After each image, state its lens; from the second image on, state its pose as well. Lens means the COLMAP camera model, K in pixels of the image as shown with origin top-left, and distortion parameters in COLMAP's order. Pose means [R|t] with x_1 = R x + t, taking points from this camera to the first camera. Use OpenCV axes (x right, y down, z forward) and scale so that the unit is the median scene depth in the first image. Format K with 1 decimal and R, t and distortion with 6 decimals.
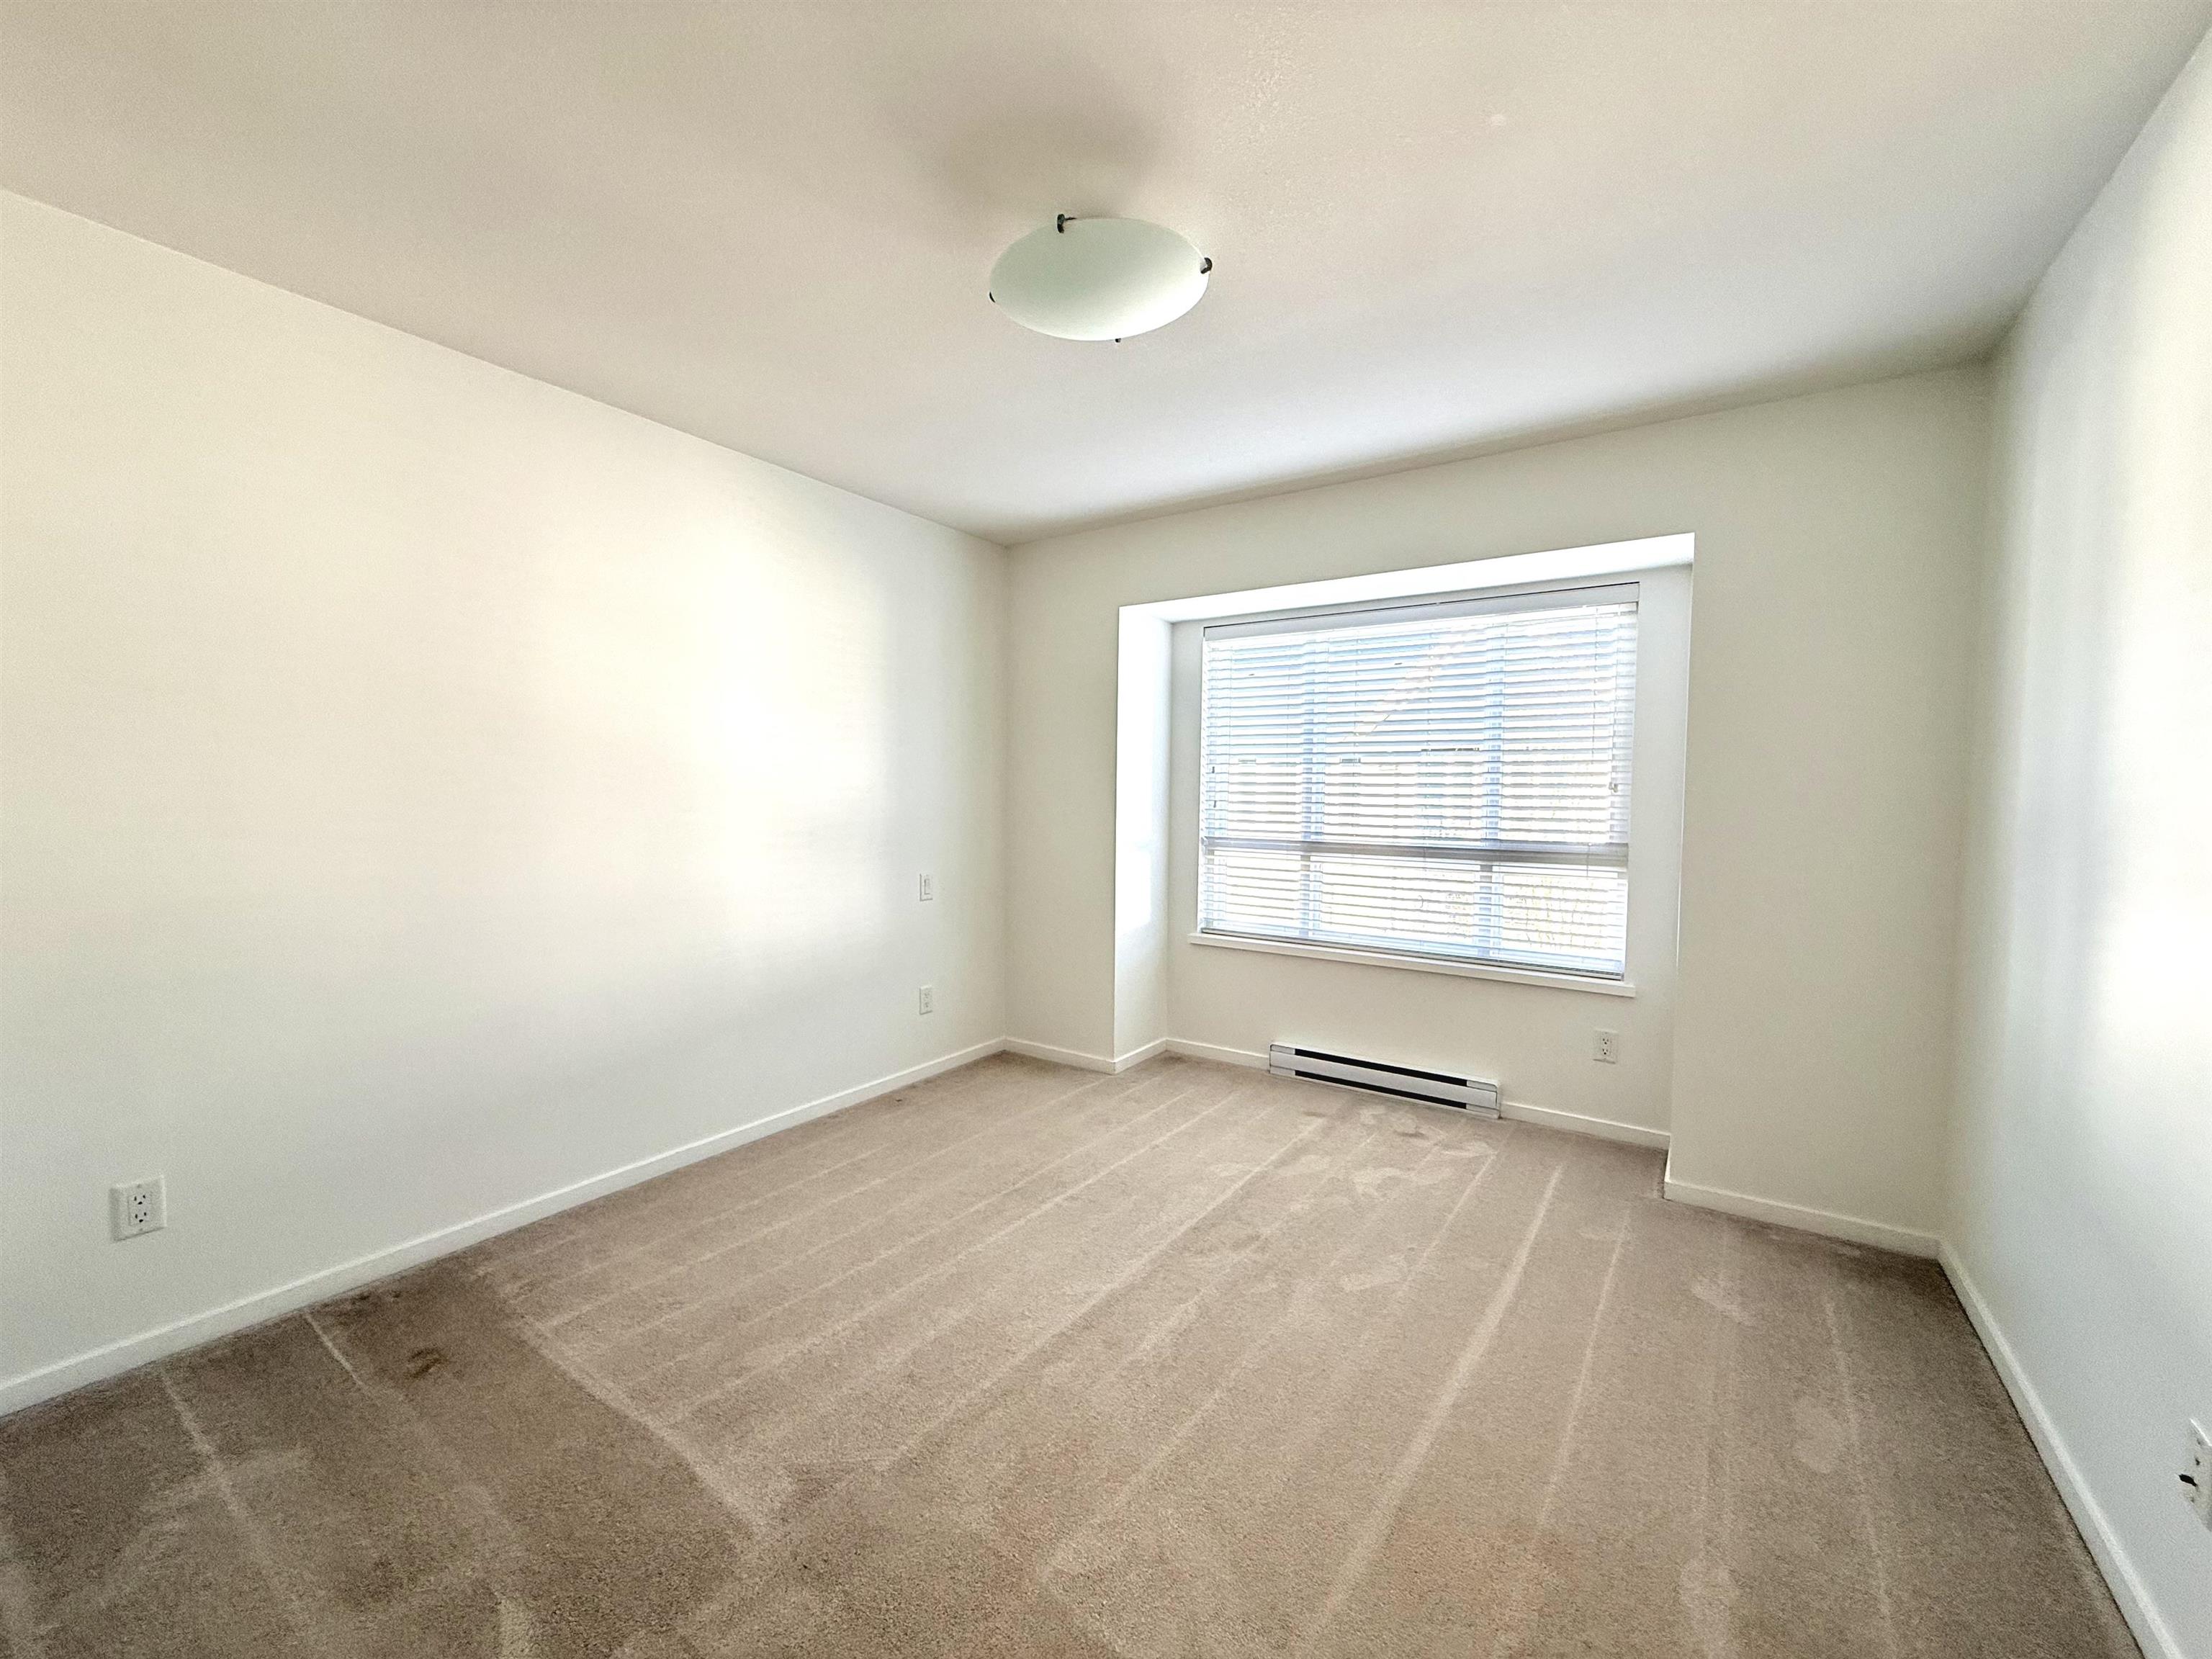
lens RADIAL K [[902.1, 0, 1106.0], [0, 902.1, 829.5], [0, 0, 1]] dist [-0.000193, -0.000317]
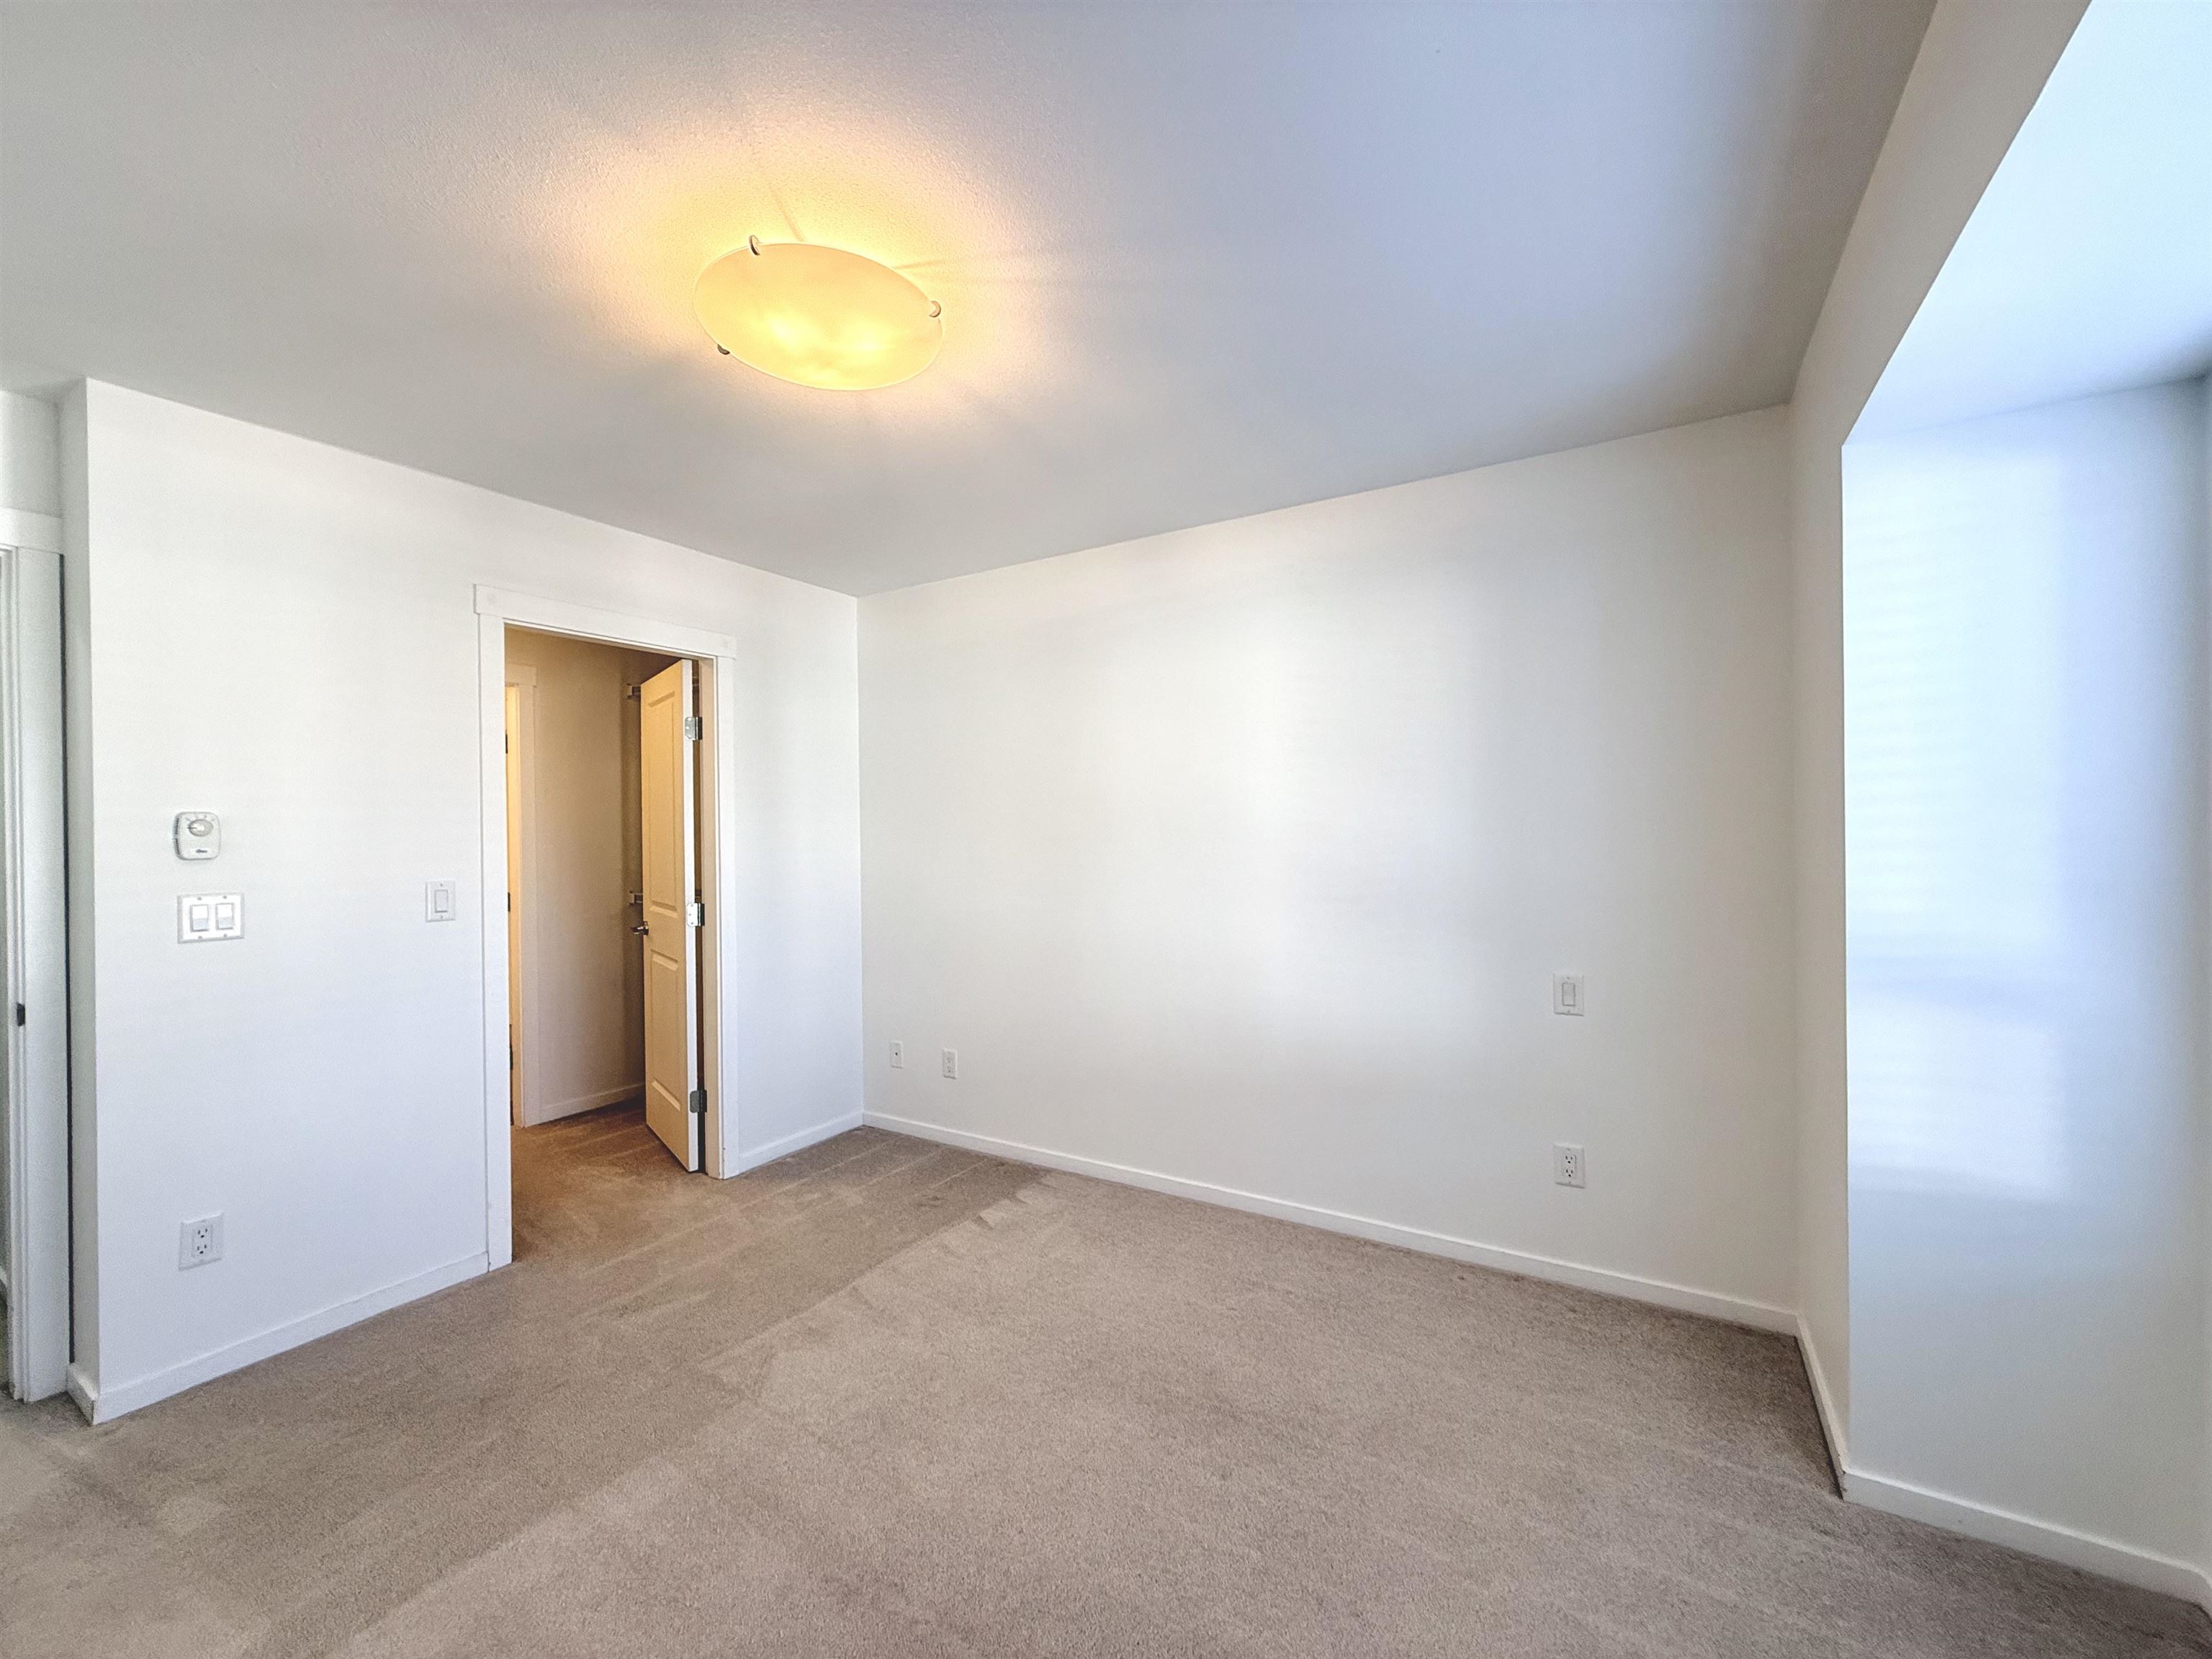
lens RADIAL K [[902.1, 0, 1106.0], [0, 902.1, 829.5], [0, 0, 1]] dist [-0.000193, -0.000317]
pose [[0.025812, 0.001672, -0.999665, 0.523084], [-0.018733, 0.999824, 0.001189, -0.060852], [0.999491, 0.018696, 0.025839, 0.731689]]
